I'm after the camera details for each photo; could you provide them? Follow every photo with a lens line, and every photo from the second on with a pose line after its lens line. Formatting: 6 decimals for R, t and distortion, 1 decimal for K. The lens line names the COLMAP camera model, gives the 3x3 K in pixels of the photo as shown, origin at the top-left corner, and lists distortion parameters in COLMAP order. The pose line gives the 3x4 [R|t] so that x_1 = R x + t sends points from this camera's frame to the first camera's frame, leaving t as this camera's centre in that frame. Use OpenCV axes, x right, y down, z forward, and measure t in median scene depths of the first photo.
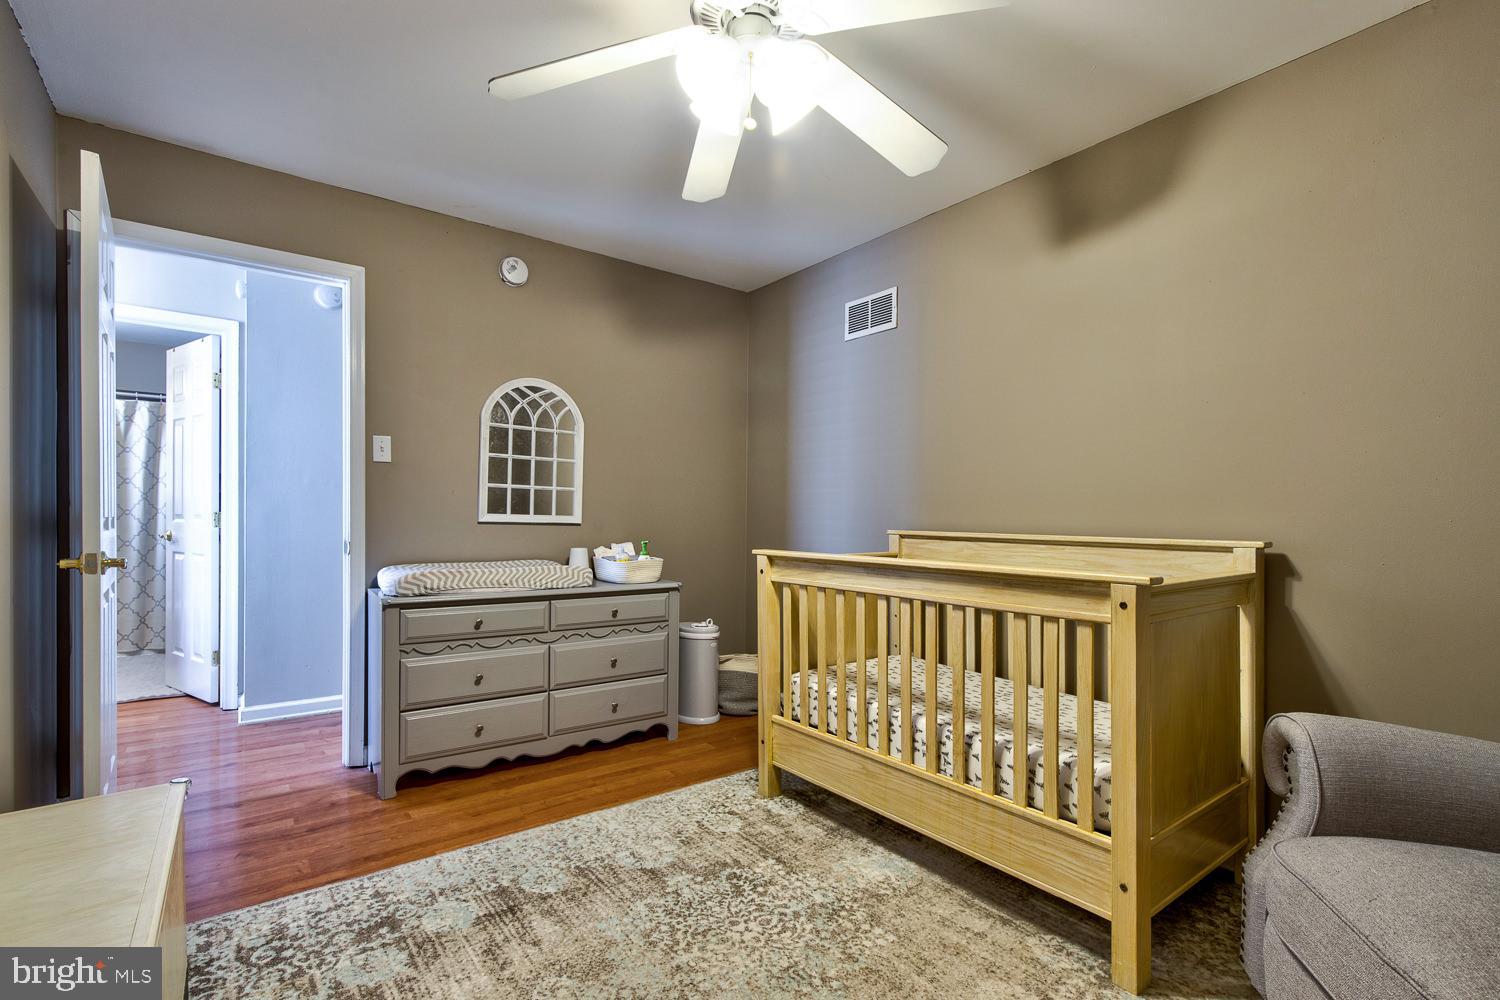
lens RADIAL K [[679.3, 0, 757.3], [0, 679.3, 510.8], [0, 0, 1]] dist [0.010647, -0.002447]
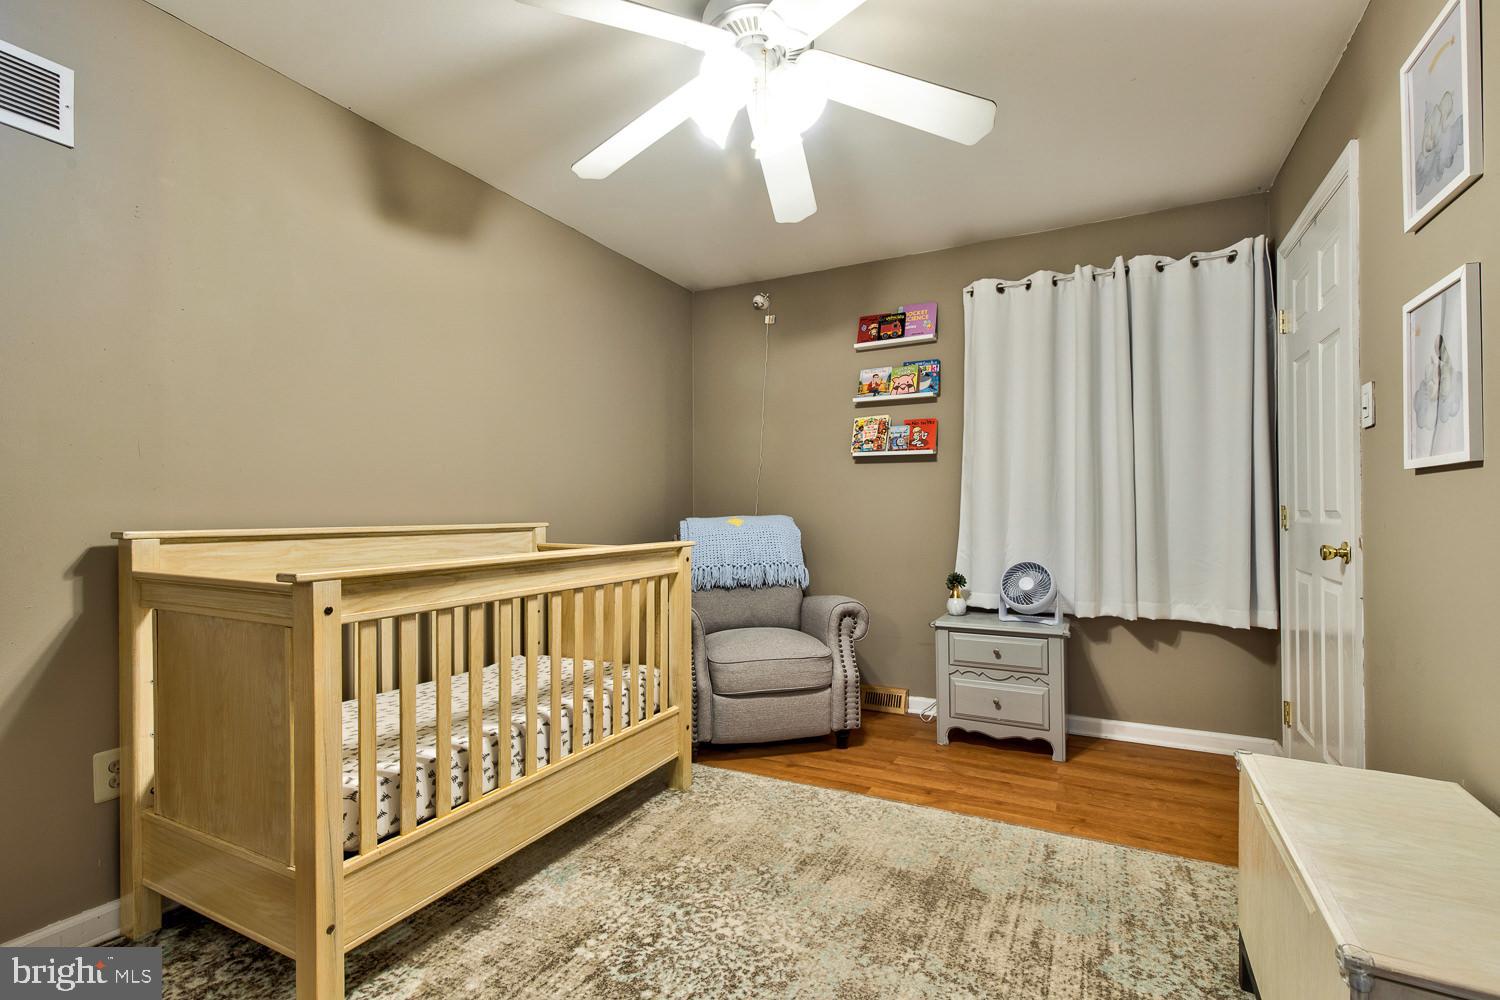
lens RADIAL K [[679.3, 0, 757.4], [0, 679.3, 501.6], [0, 0, 1]] dist [0.010647, -0.002447]
pose [[-0.428549, 0.006245, 0.903497, -0.784339], [-0.004310, 0.999951, -0.008956, 0.009238], [-0.903508, -0.007732, -0.428501, 1.171845]]
